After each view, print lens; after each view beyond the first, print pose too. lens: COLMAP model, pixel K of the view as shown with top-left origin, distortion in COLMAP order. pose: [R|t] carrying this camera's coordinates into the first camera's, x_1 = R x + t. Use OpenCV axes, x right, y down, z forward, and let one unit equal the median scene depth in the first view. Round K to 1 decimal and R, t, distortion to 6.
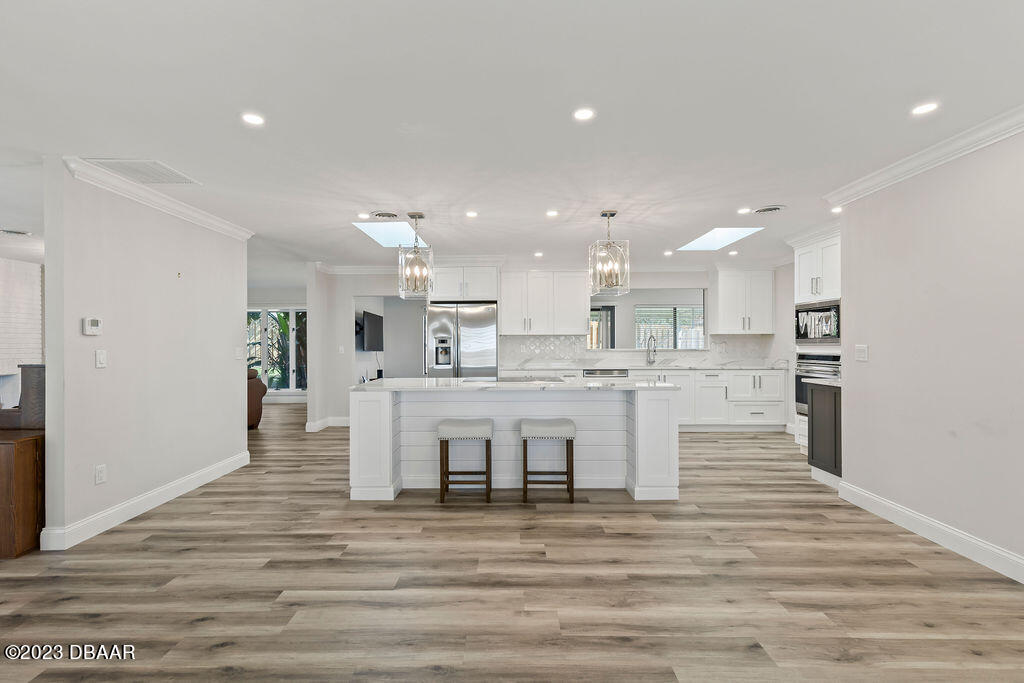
lens RADIAL K [[464.0, 0, 504.3], [0, 464.0, 342.6], [0, 0, 1]] dist [0.009680, -0.001756]
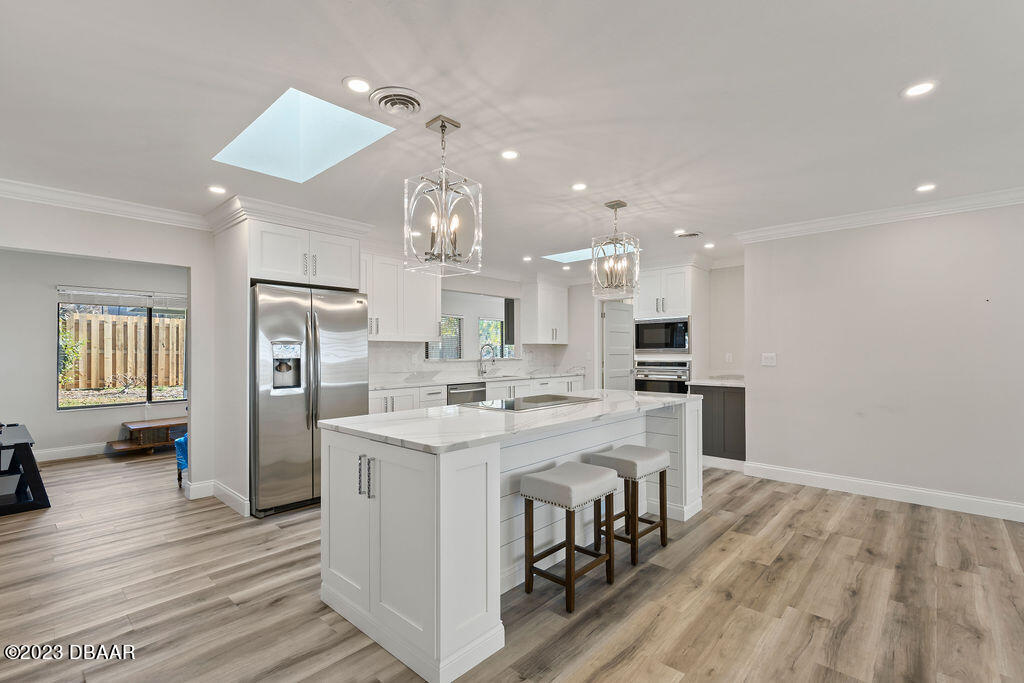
lens RADIAL K [[464.0, 0, 512.5], [0, 464.0, 348.3], [0, 0, 1]] dist [0.009680, -0.001756]
pose [[0.660832, 0.008647, 0.750484, -0.629226], [-0.000872, 0.999942, -0.010753, 0.004925], [-0.750533, 0.006452, 0.660801, 0.635001]]
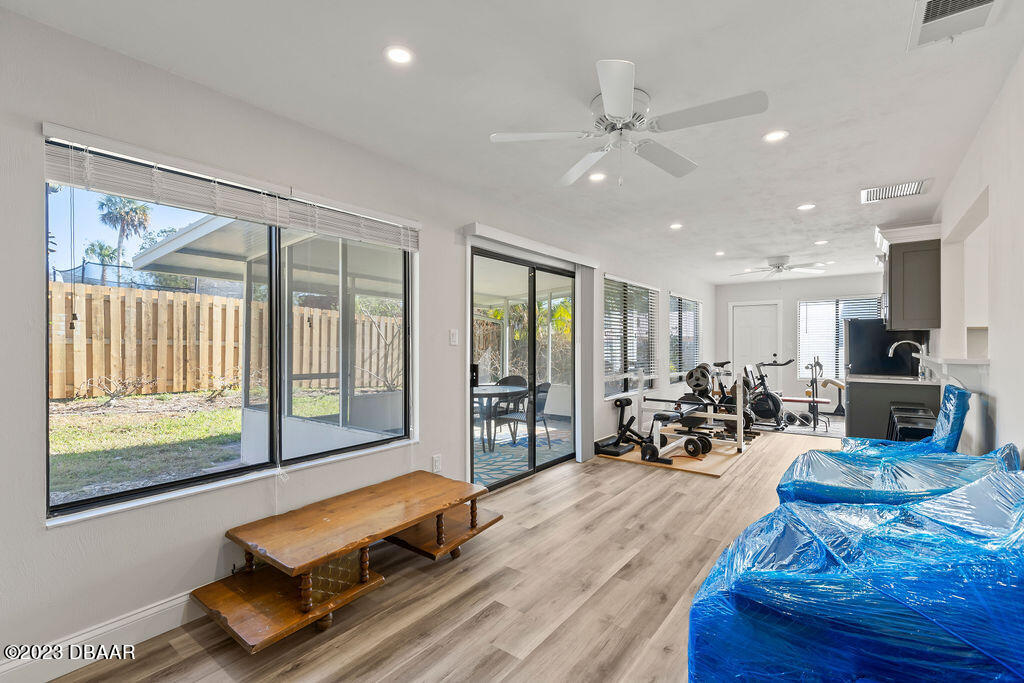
lens RADIAL K [[464.0, 0, 508.9], [0, 464.0, 343.4], [0, 0, 1]] dist [0.009680, -0.001756]
pose [[0.597444, 0.002149, 0.801908, -0.580937], [-0.000806, 0.999998, -0.002080, 0.008175], [-0.801910, 0.000596, 0.597444, 2.046245]]
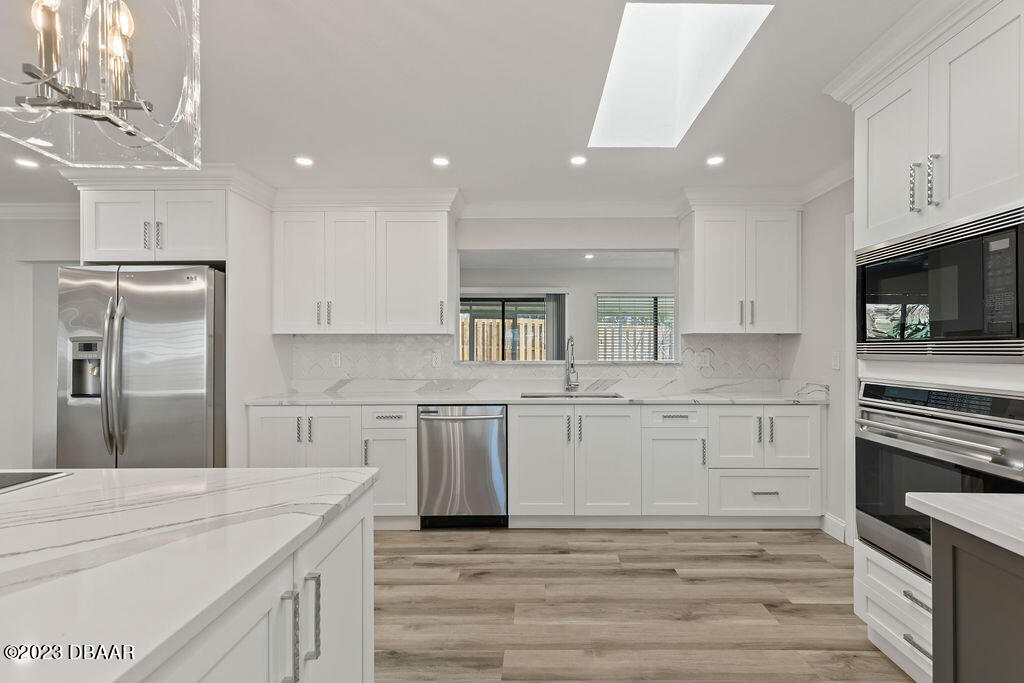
lens RADIAL K [[464.0, 0, 535.4], [0, 464.0, 346.3], [0, 0, 1]] dist [0.009680, -0.001756]
pose [[0.999934, 0.002346, 0.011229, 0.496771], [-0.002336, 0.999997, -0.000924, -0.005709], [-0.011231, 0.000898, 0.999937, 0.862018]]
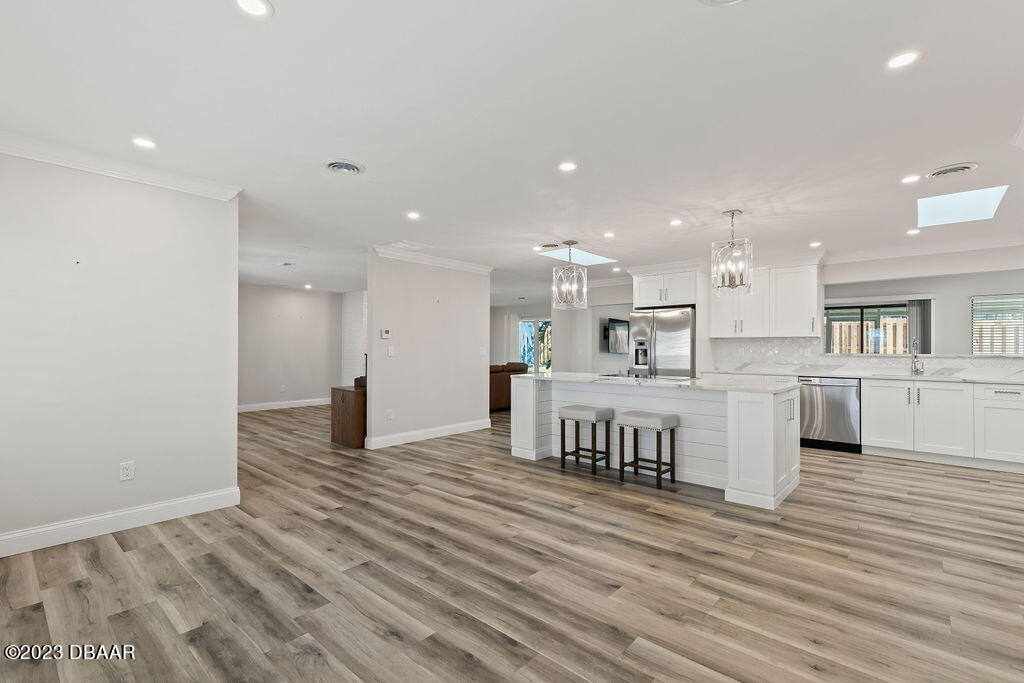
lens RADIAL K [[464.0, 0, 514.3], [0, 464.0, 345.3], [0, 0, 1]] dist [0.009680, -0.001756]
pose [[0.758716, 0.002965, -0.651415, 0.579887], [-0.007299, 0.999966, -0.003950, 0.012165], [0.651380, 0.007752, 0.758712, -0.055076]]
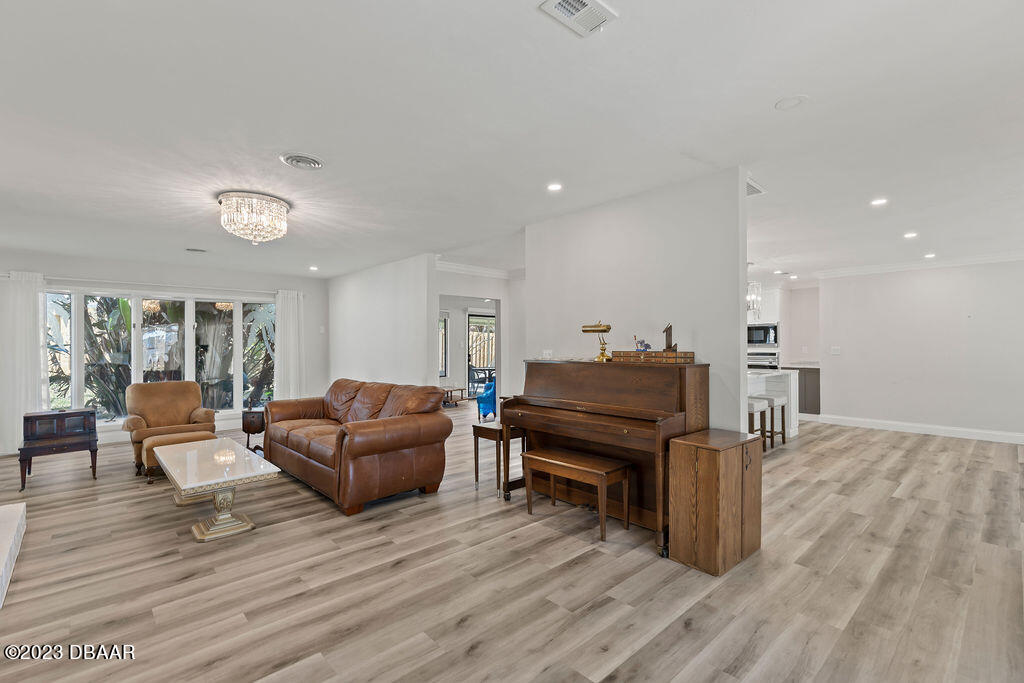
lens RADIAL K [[464.0, 0, 509.0], [0, 464.0, 341.5], [0, 0, 1]] dist [0.009680, -0.001756]
pose [[0.723132, 0.008097, 0.690662, -1.631485], [-0.000129, 0.999933, -0.011589, 0.004703], [-0.690710, 0.008291, 0.723085, 0.465743]]
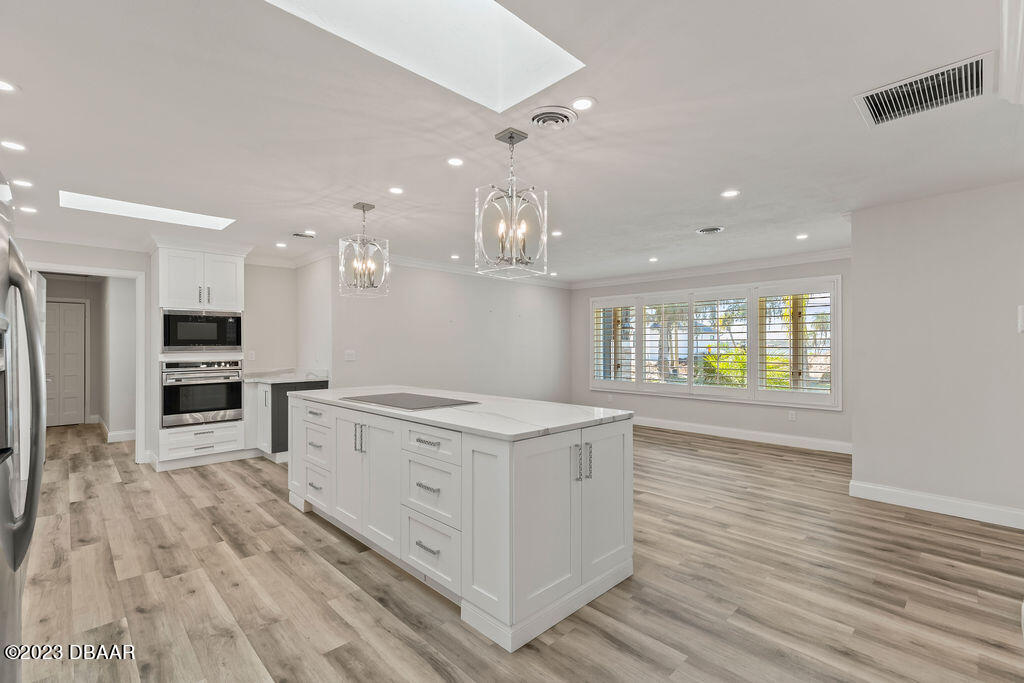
lens RADIAL K [[464.0, 0, 516.5], [0, 464.0, 343.6], [0, 0, 1]] dist [0.009680, -0.001756]
pose [[-0.713547, 0.012686, 0.700493, -0.693112], [0.006490, 0.999913, -0.011498, 0.002400], [-0.700577, -0.003658, -0.713567, 1.609424]]
